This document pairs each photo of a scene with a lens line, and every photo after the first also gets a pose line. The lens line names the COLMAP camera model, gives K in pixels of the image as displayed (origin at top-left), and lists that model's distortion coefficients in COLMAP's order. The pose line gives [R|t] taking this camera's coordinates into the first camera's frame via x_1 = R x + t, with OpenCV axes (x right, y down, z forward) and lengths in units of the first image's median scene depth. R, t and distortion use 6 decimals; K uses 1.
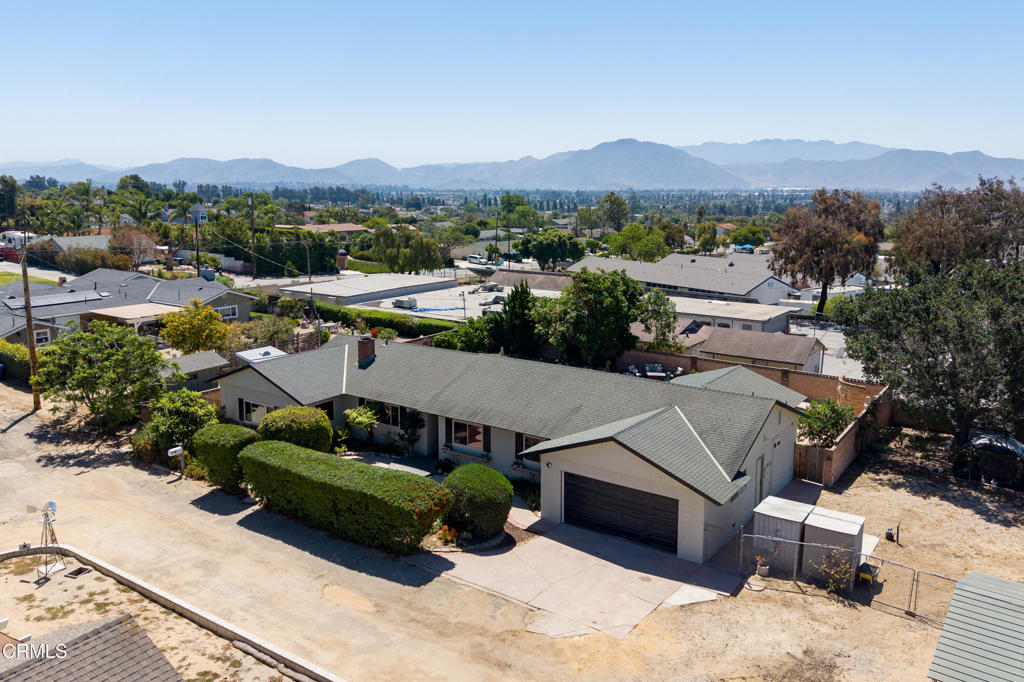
lens RADIAL K [[794.8, 0, 523.0], [0, 794.8, 317.8], [0, 0, 1]] dist [0.048867, -0.063489]
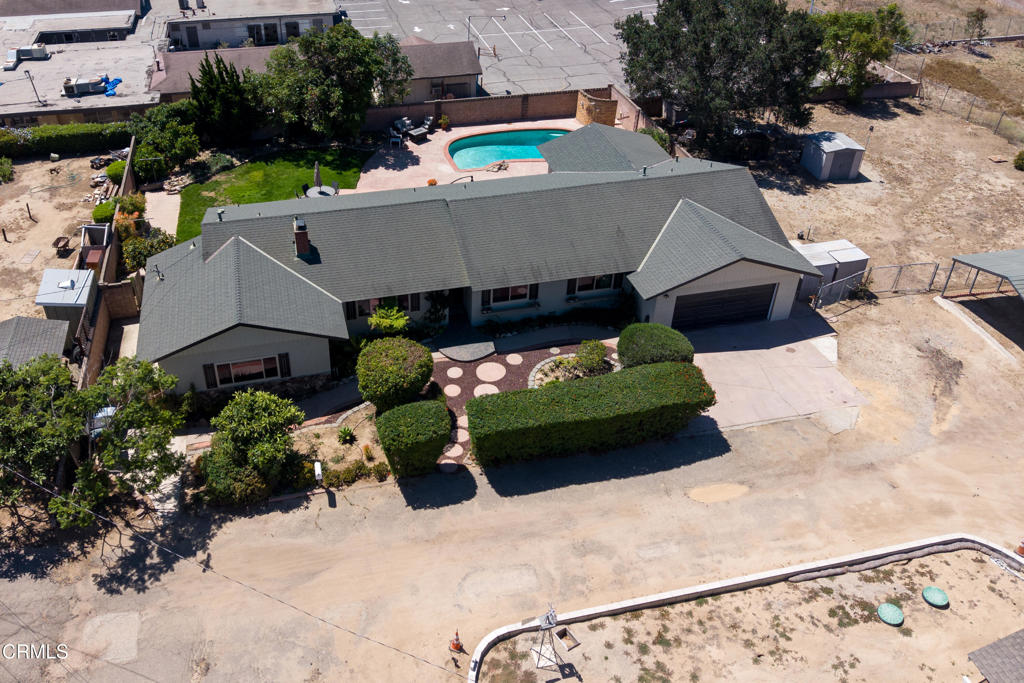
lens RADIAL K [[841.5, 0, 447.1], [0, 841.5, 275.3], [0, 0, 1]] dist [0.042394, -0.047141]
pose [[0.677023, -0.409170, 0.611735, -0.877190], [0.120162, 0.881507, 0.456625, -0.409229], [-0.726086, -0.235639, 0.645967, 0.476992]]
